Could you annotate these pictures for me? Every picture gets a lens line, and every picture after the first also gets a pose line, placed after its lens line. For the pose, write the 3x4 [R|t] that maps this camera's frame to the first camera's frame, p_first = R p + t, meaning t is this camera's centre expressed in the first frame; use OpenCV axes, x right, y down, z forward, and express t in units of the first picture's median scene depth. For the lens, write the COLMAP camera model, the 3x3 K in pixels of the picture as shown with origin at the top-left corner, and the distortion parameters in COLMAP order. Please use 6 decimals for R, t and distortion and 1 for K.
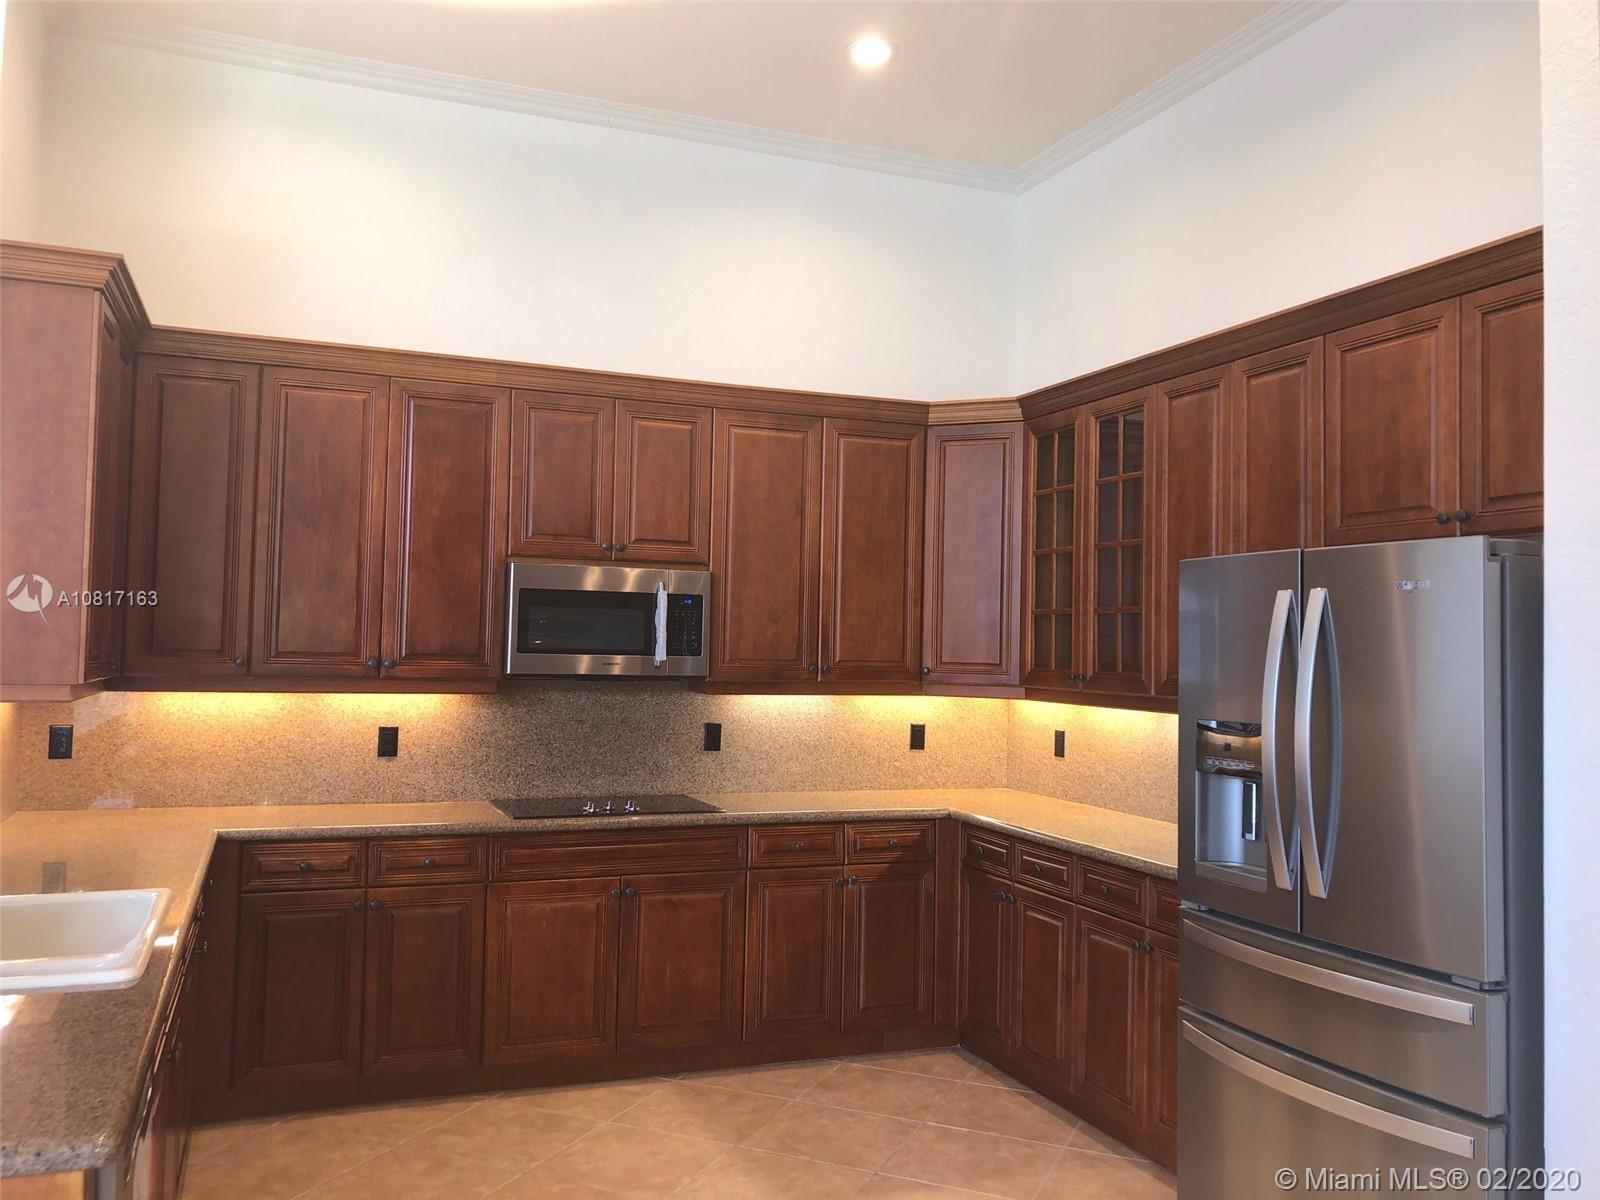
lens RADIAL K [[1301.6, 0, 795.1], [0, 1301.6, 604.4], [0, 0, 1]] dist [0.029263, -0.042898]
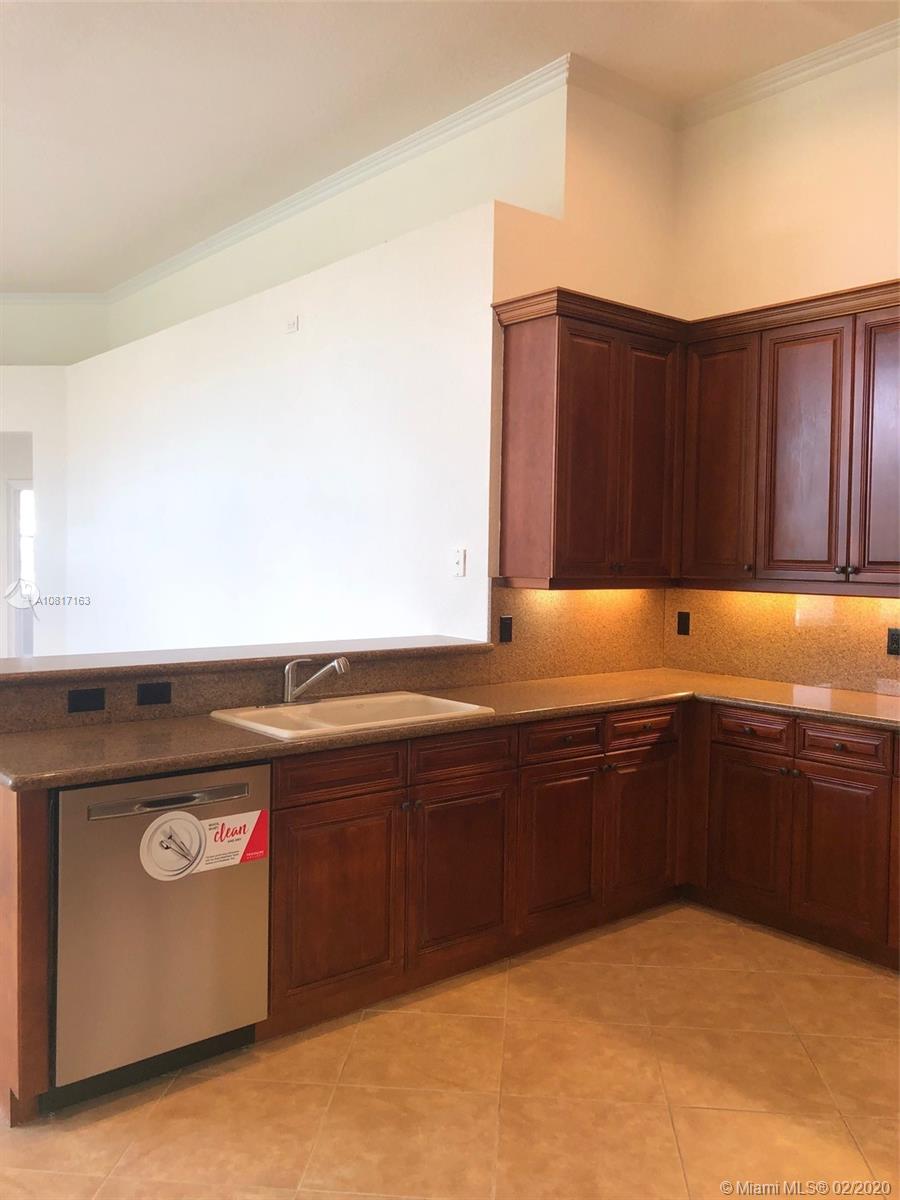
lens RADIAL K [[976.2, 0, 460.1], [0, 976.2, 600.9], [0, 0, 1]] dist [0.029263, -0.042898]
pose [[0.320552, 0.026153, -0.946870, 0.398630], [0.020237, 0.999202, 0.034449, 0.037644], [0.947015, -0.030205, 0.319766, 0.420829]]
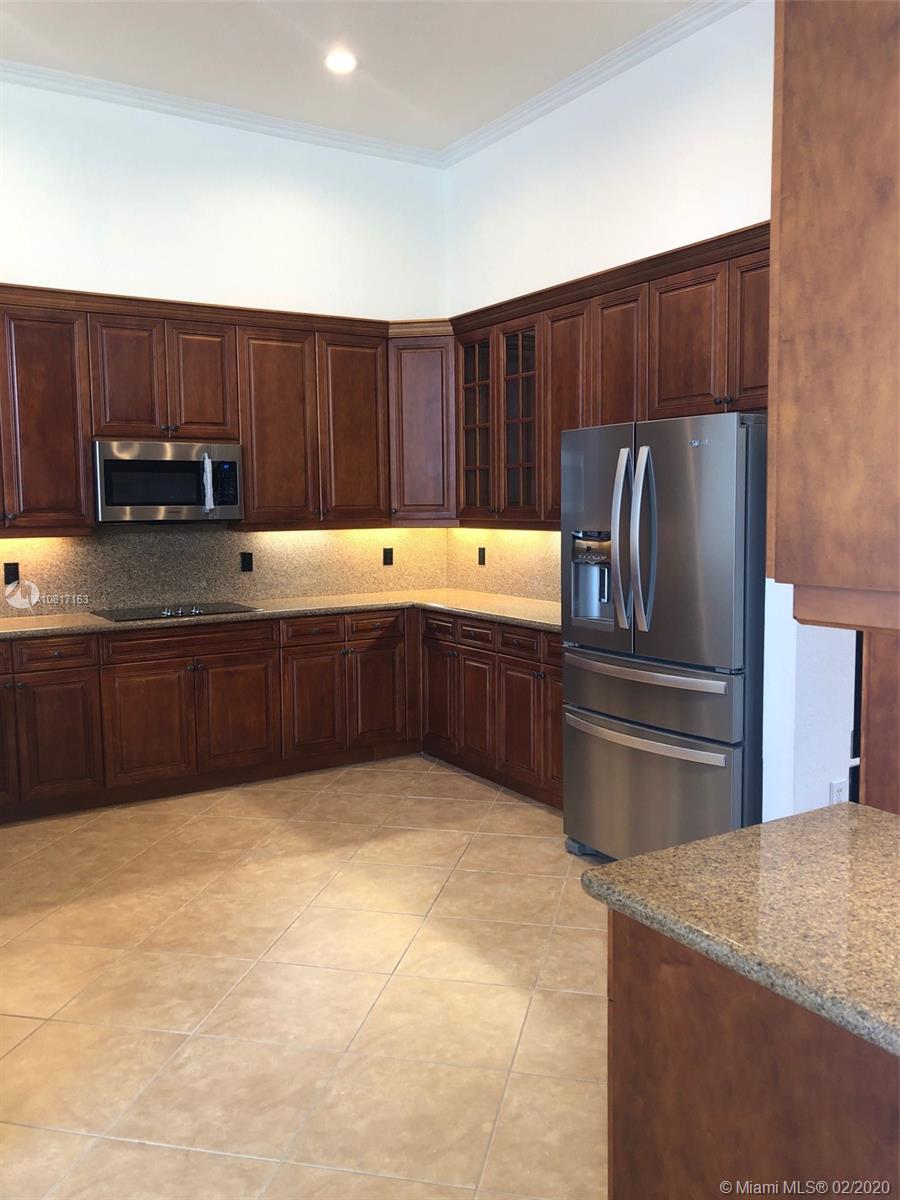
lens RADIAL K [[976.2, 0, 448.0], [0, 976.2, 610.6], [0, 0, 1]] dist [0.029263, -0.042898]
pose [[0.982513, -0.051809, 0.178840, -0.047171], [0.025516, 0.988911, 0.146301, 0.003717], [-0.184437, -0.139179, 0.972940, -0.115876]]
